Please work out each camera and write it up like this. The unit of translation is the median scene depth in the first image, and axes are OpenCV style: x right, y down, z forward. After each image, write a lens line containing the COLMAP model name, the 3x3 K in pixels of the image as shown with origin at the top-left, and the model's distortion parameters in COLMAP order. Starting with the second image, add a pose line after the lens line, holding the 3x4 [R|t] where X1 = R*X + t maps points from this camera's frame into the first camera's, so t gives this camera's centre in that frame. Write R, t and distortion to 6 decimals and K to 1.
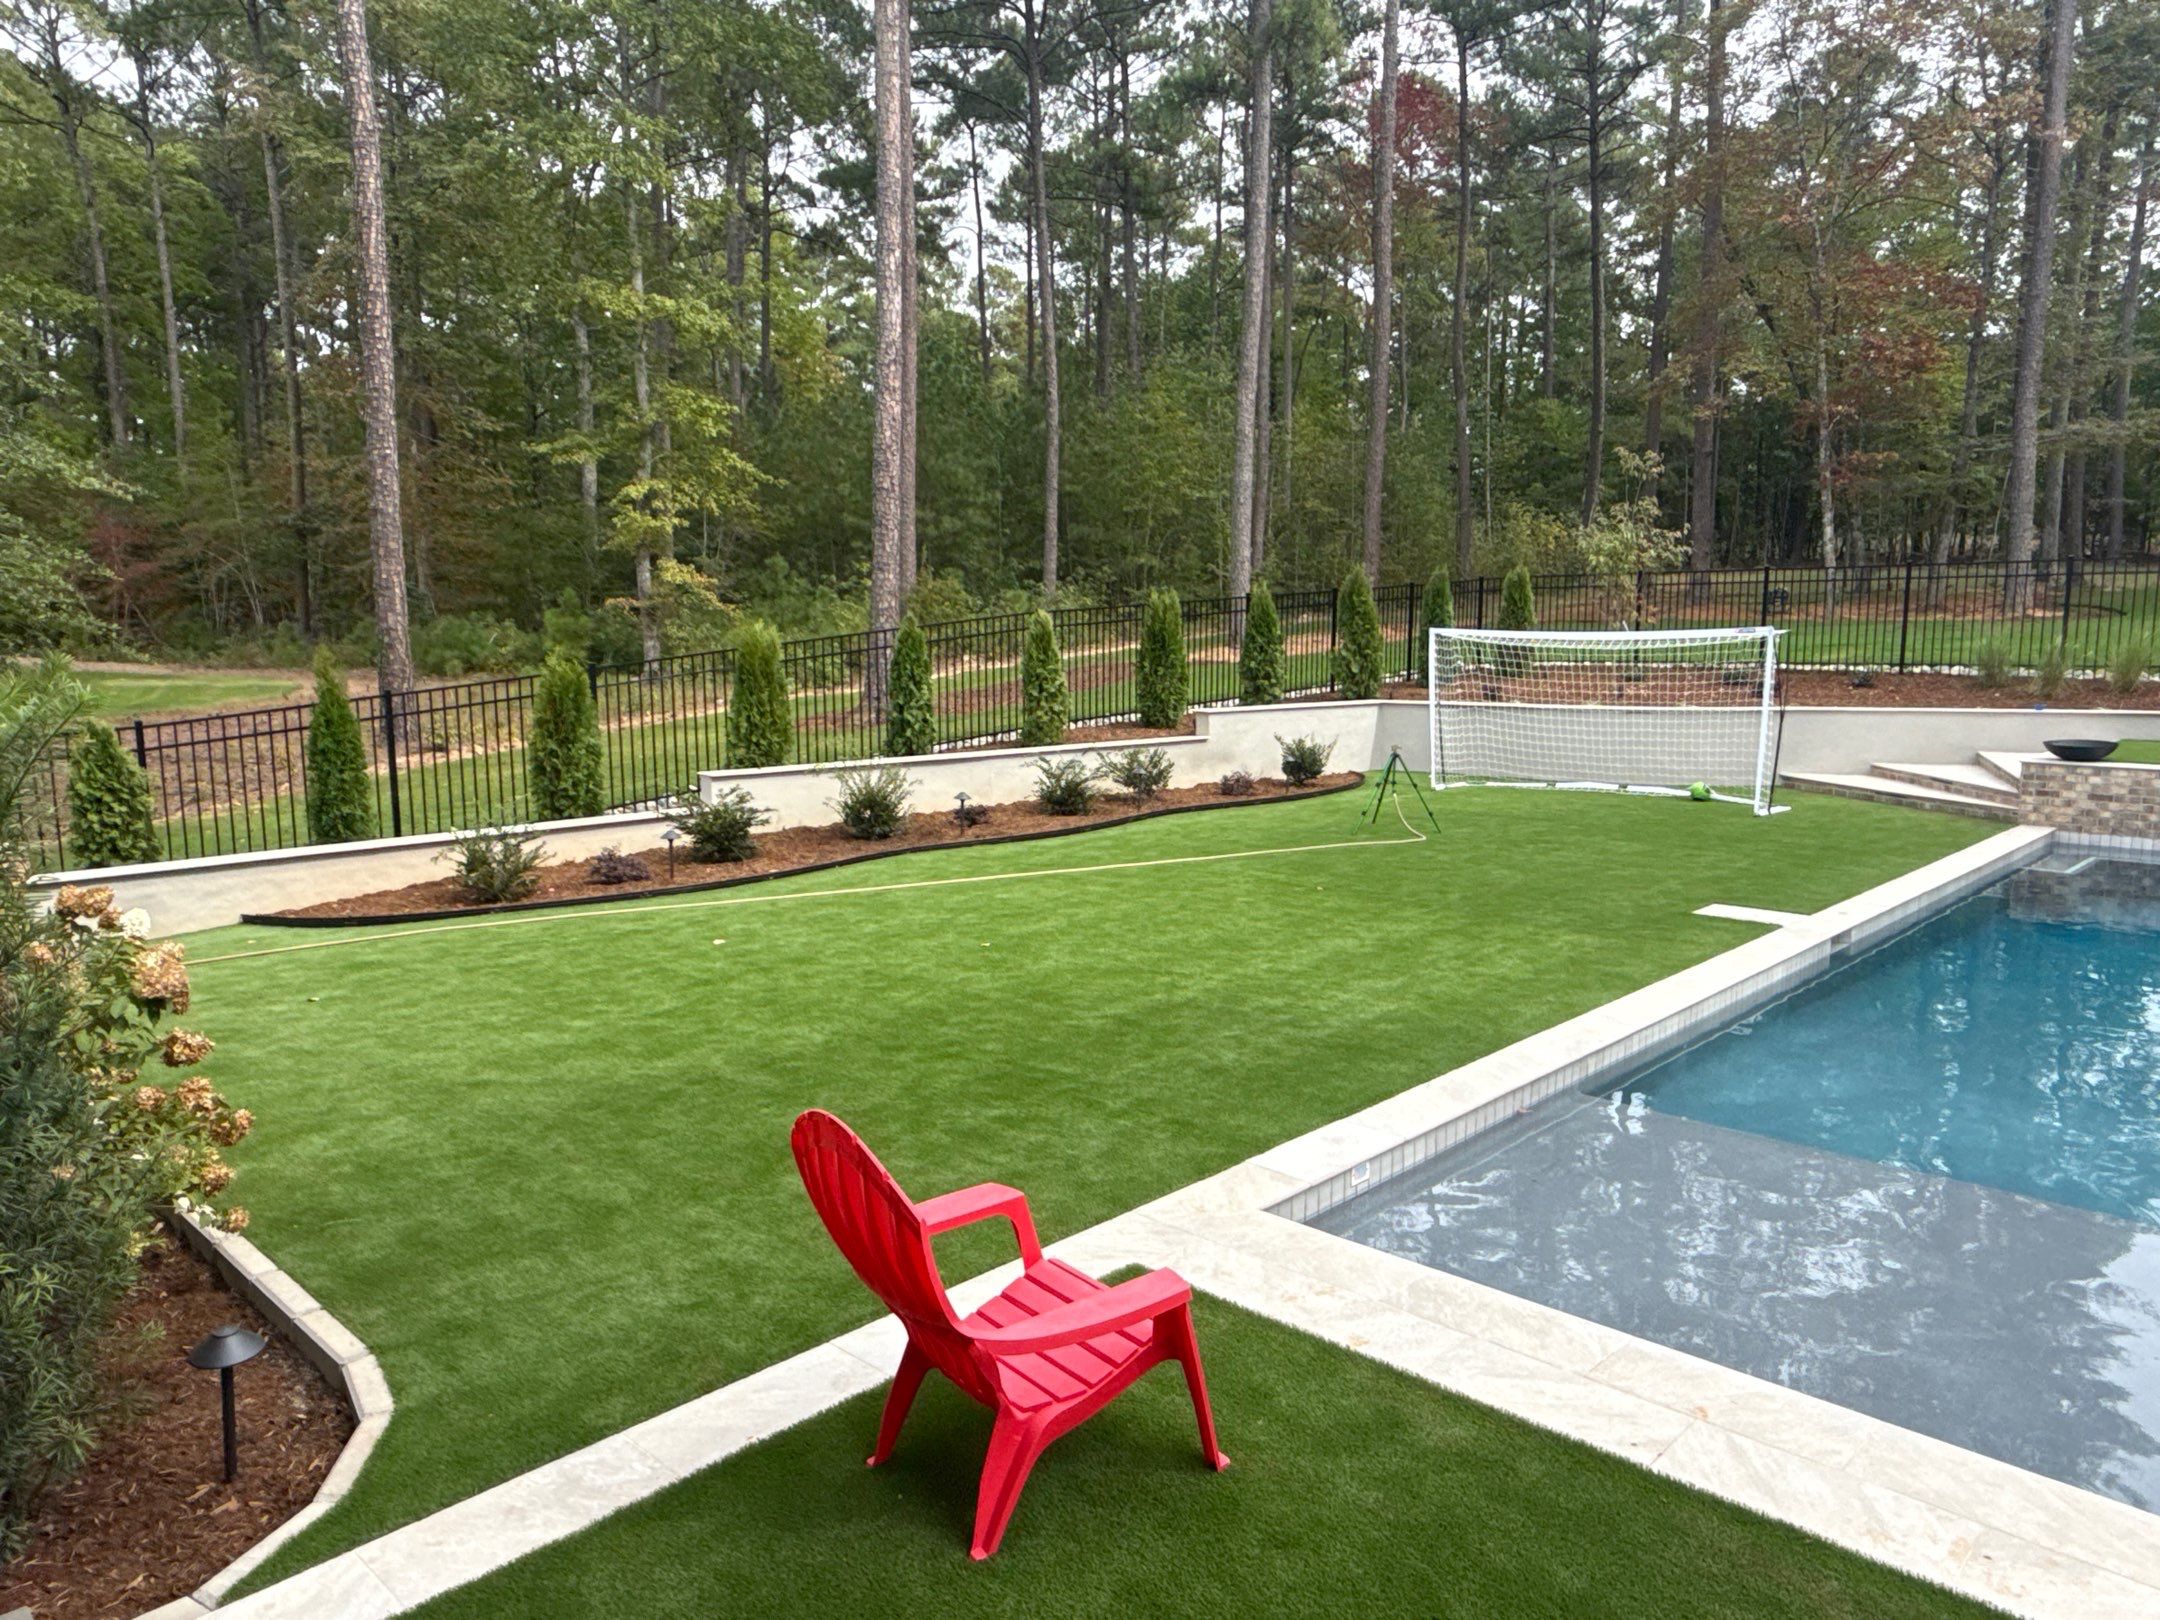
lens RADIAL K [[1432.9, 0, 1080.0], [0, 1432.9, 810.0], [0, 0, 1]] dist [-0.000672, -0.001112]
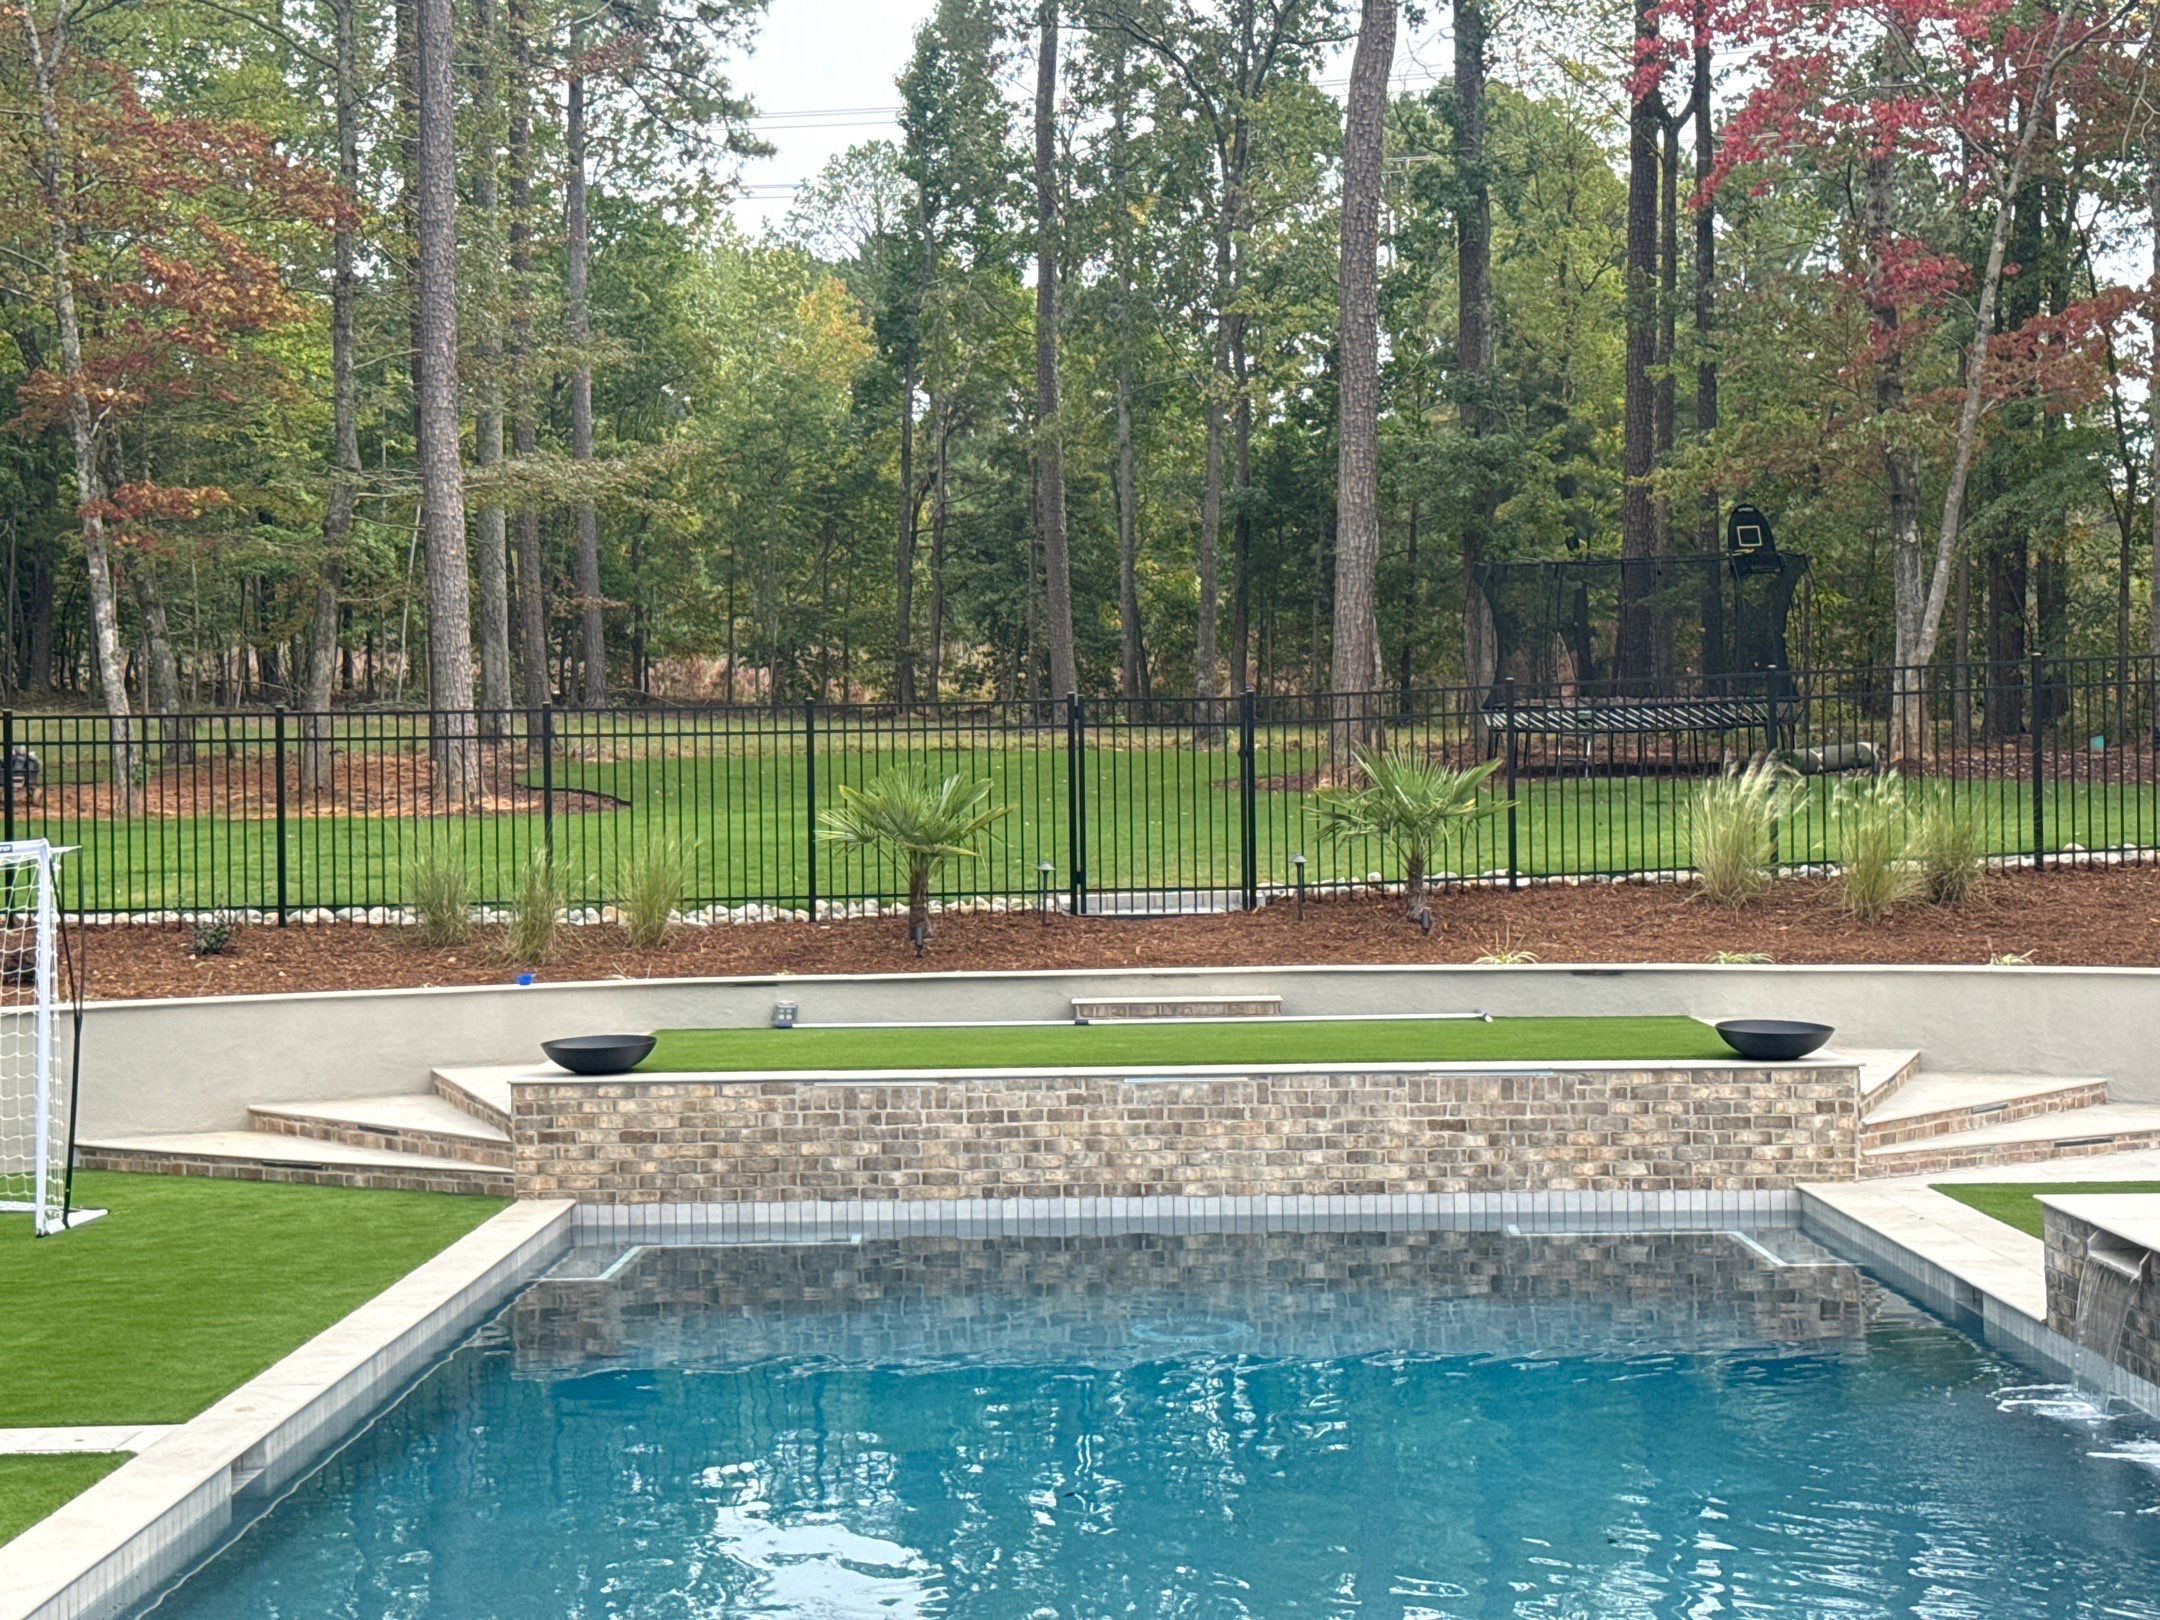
lens RADIAL K [[1823.8, 0, 1080.0], [0, 1823.8, 810.0], [0, 0, 1]] dist [-0.000191, 0.050761]
pose [[0.753382, 0.024055, 0.657143, 0.368987], [0.098558, 0.983912, -0.149008, -0.011210], [-0.650155, 0.177027, 0.738891, 0.337808]]
